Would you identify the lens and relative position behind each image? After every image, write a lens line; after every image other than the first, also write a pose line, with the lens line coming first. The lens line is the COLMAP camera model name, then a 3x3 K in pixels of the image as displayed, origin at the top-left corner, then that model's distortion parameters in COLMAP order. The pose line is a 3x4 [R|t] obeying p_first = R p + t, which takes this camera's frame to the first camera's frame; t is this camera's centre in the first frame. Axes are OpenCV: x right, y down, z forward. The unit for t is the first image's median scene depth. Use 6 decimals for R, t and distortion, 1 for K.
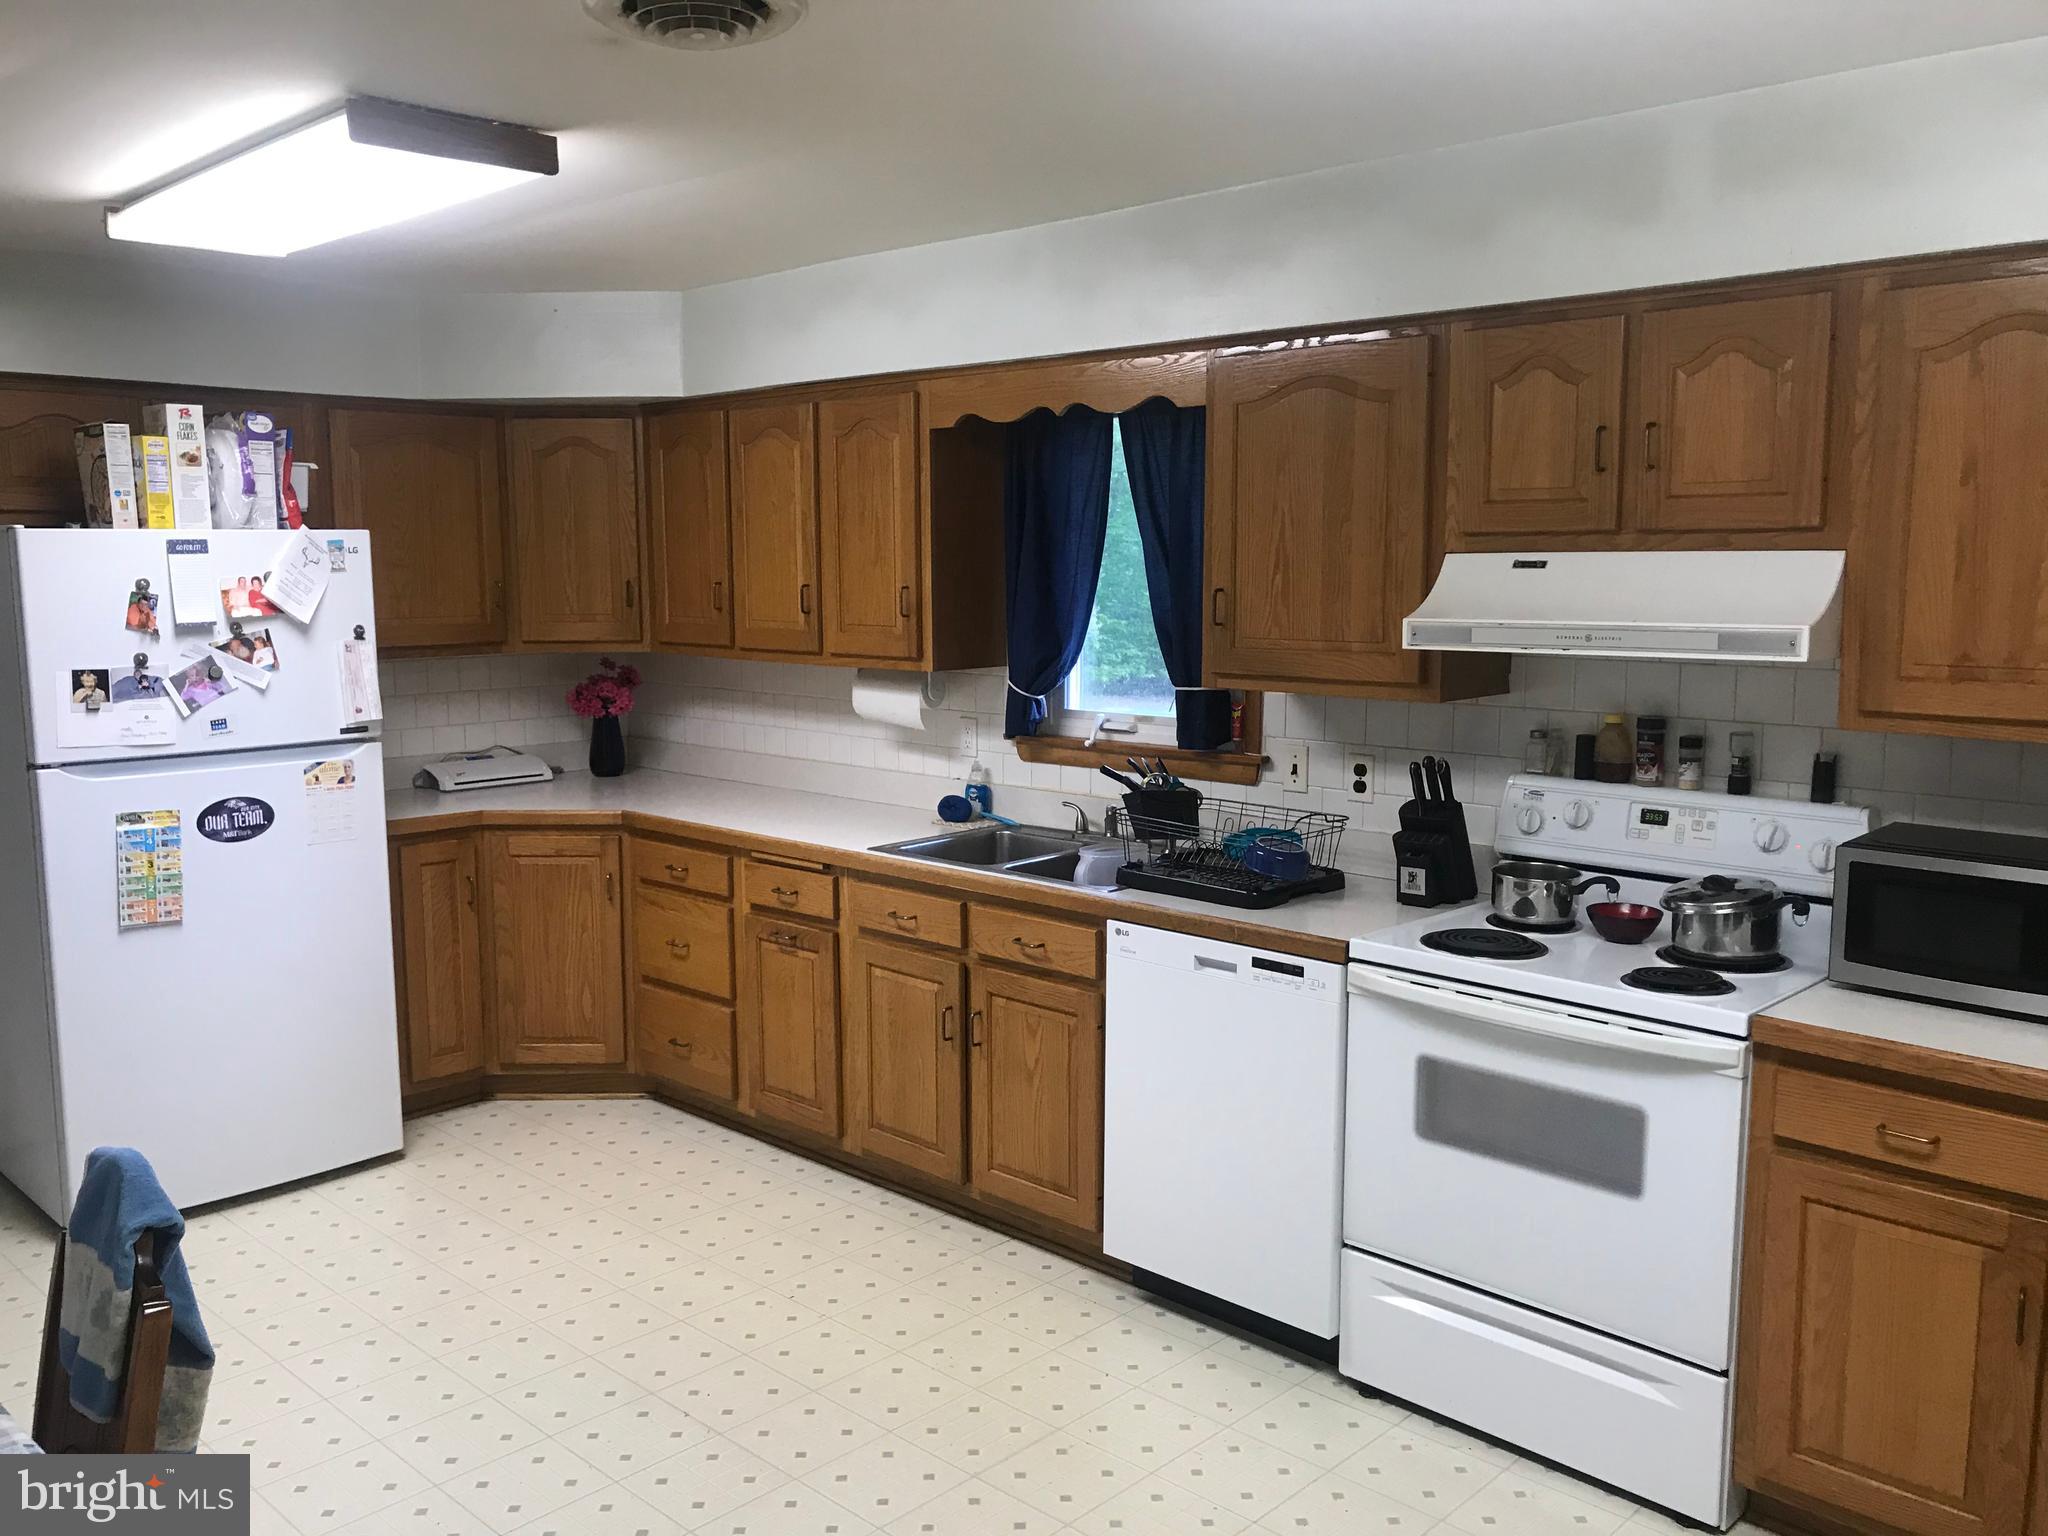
lens RADIAL K [[1680.4, 0, 1014.2], [0, 1680.4, 767.8], [0, 0, 1]] dist [0.043812, -0.052884]
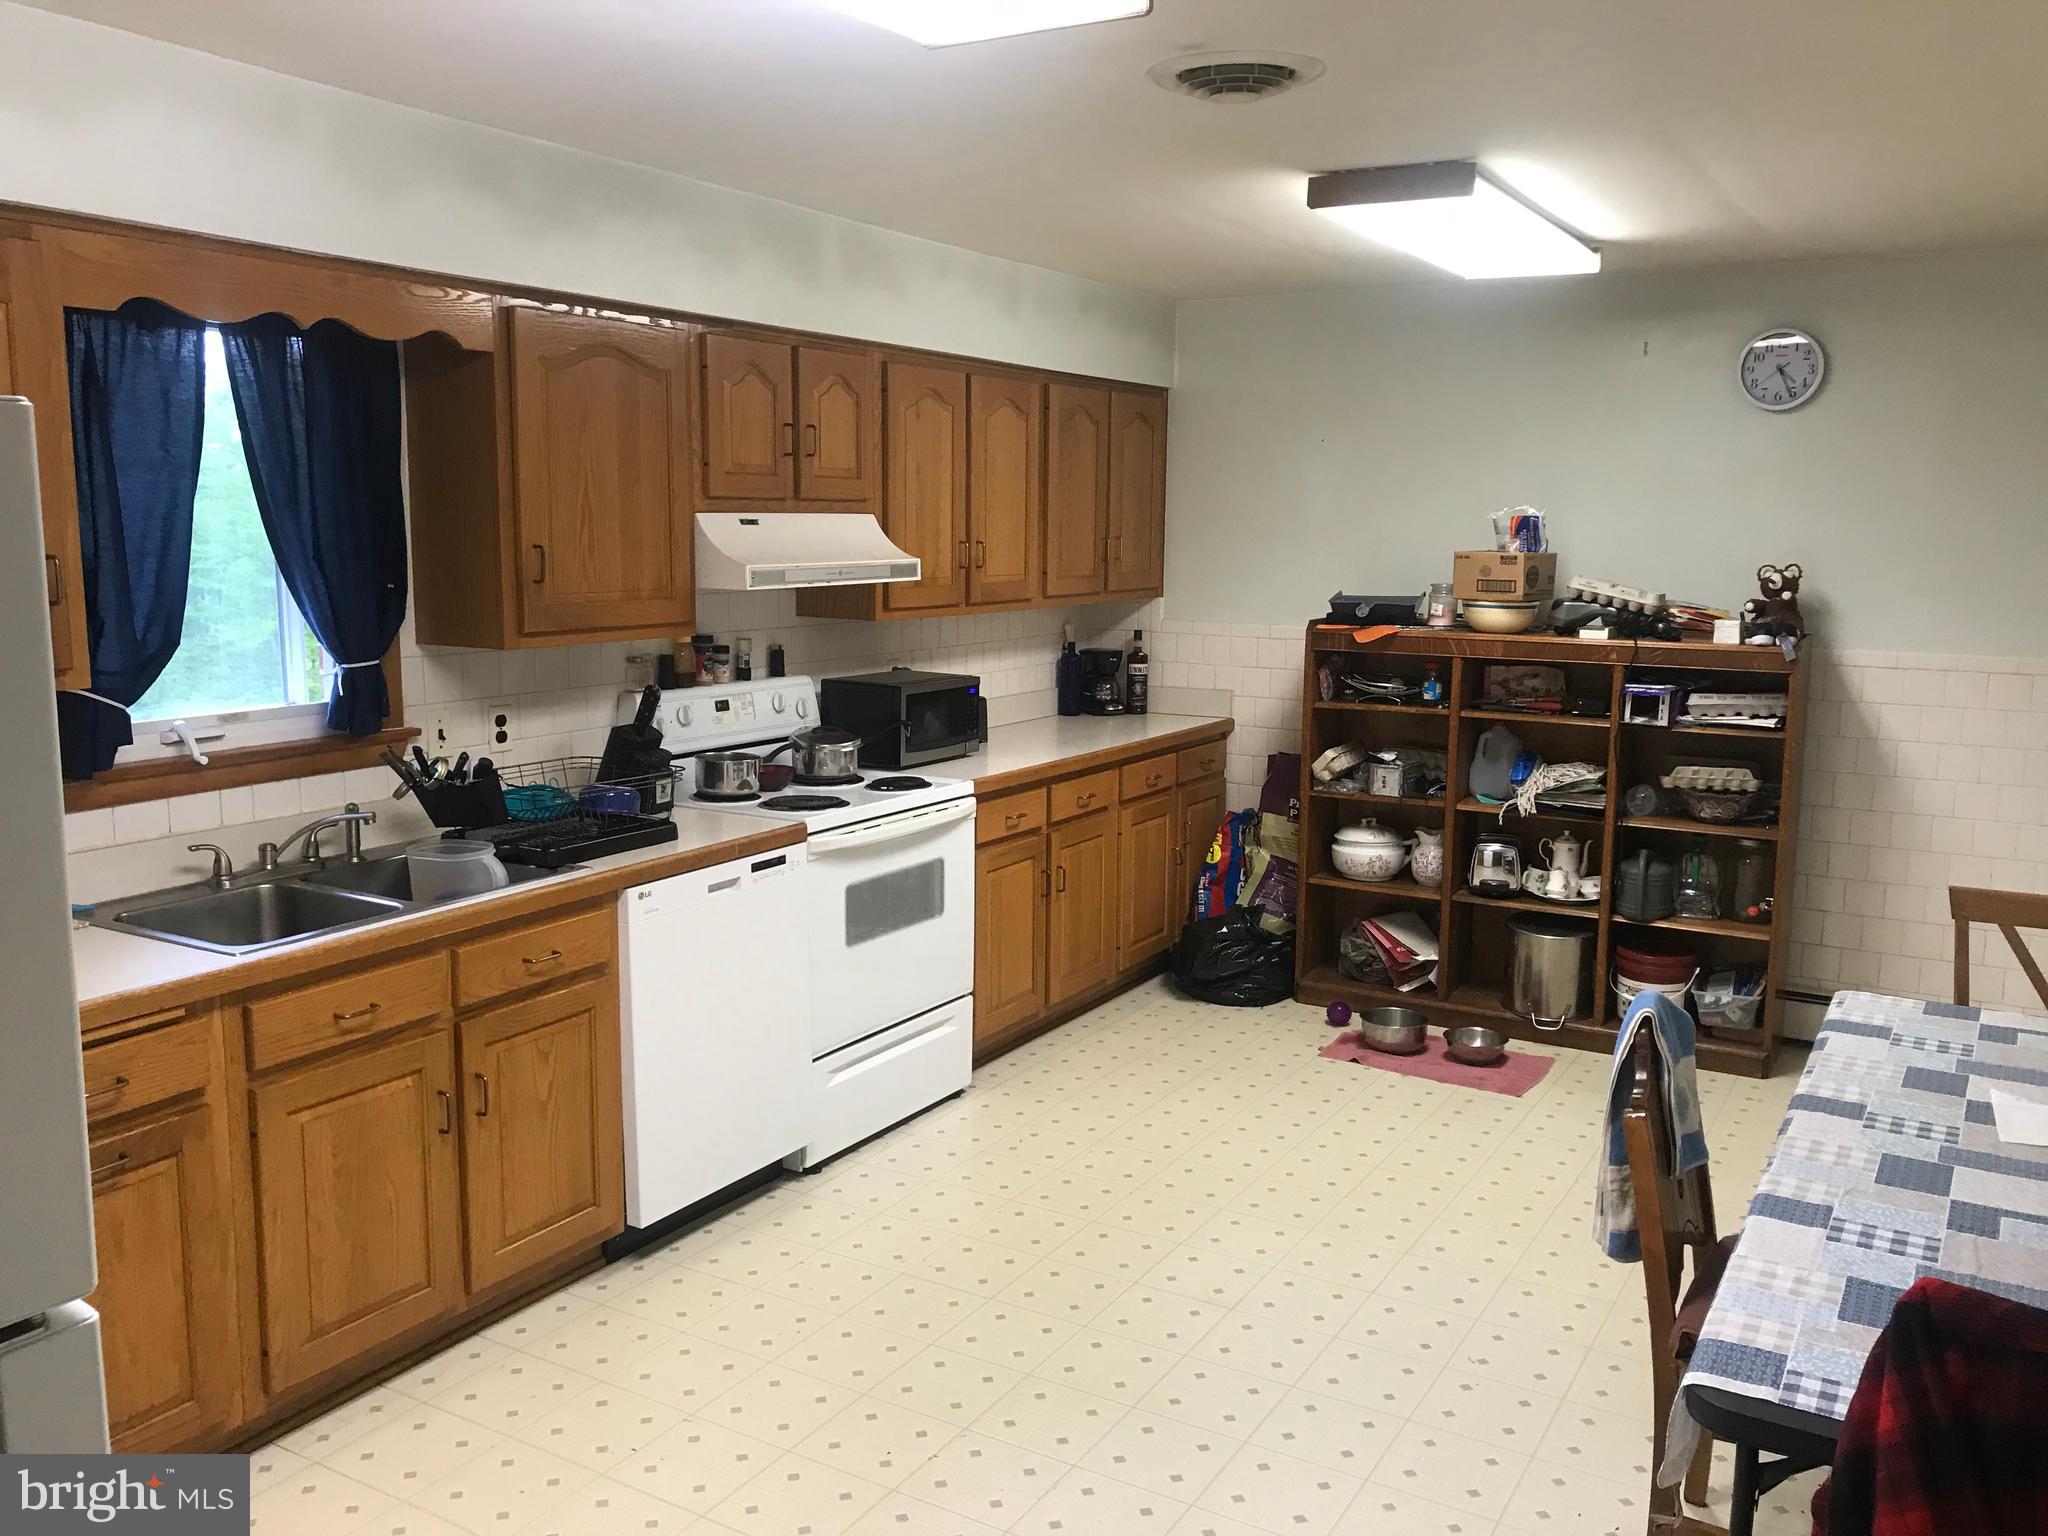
lens RADIAL K [[1680.4, 0, 1029.6], [0, 1680.4, 753.4], [0, 0, 1]] dist [0.043812, -0.052884]
pose [[-0.235033, -0.133856, 0.962726, -0.852207], [0.117731, 0.979259, 0.164897, -0.109716], [-0.964831, 0.152099, -0.214399, 0.897160]]
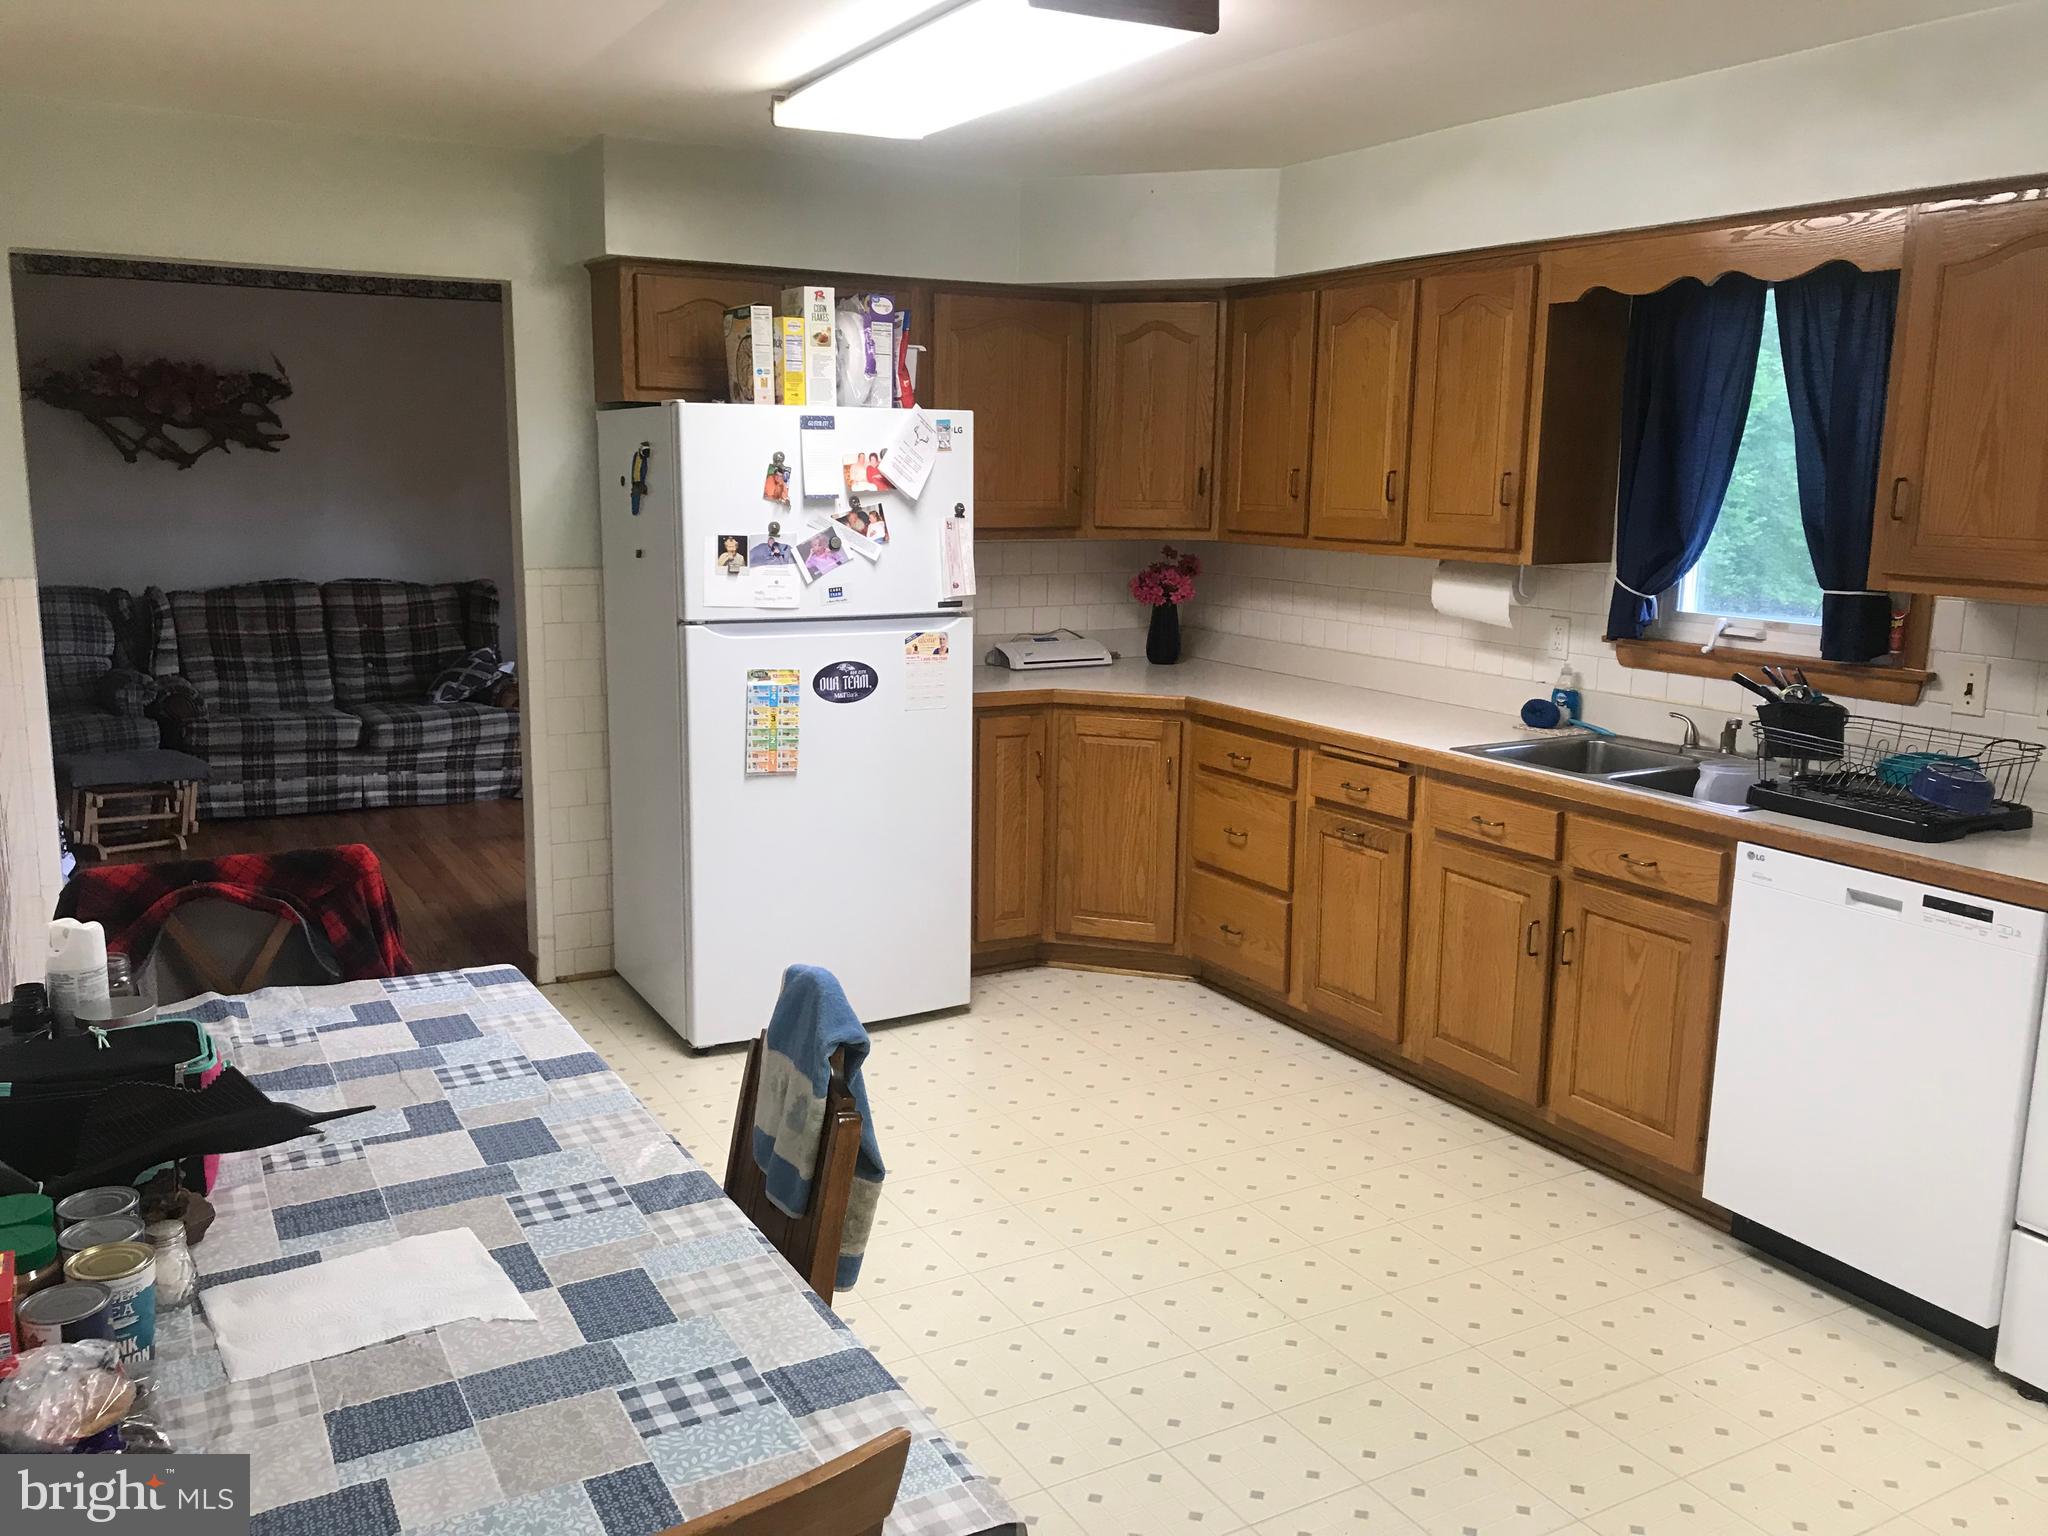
lens RADIAL K [[1680.4, 0, 1013.8], [0, 1680.4, 755.5], [0, 0, 1]] dist [0.043812, -0.052884]
pose [[0.958184, 0.067303, -0.278125, -0.063581], [-0.053844, 0.996991, 0.055762, 0.012941], [0.281041, -0.038455, 0.958925, 0.010374]]
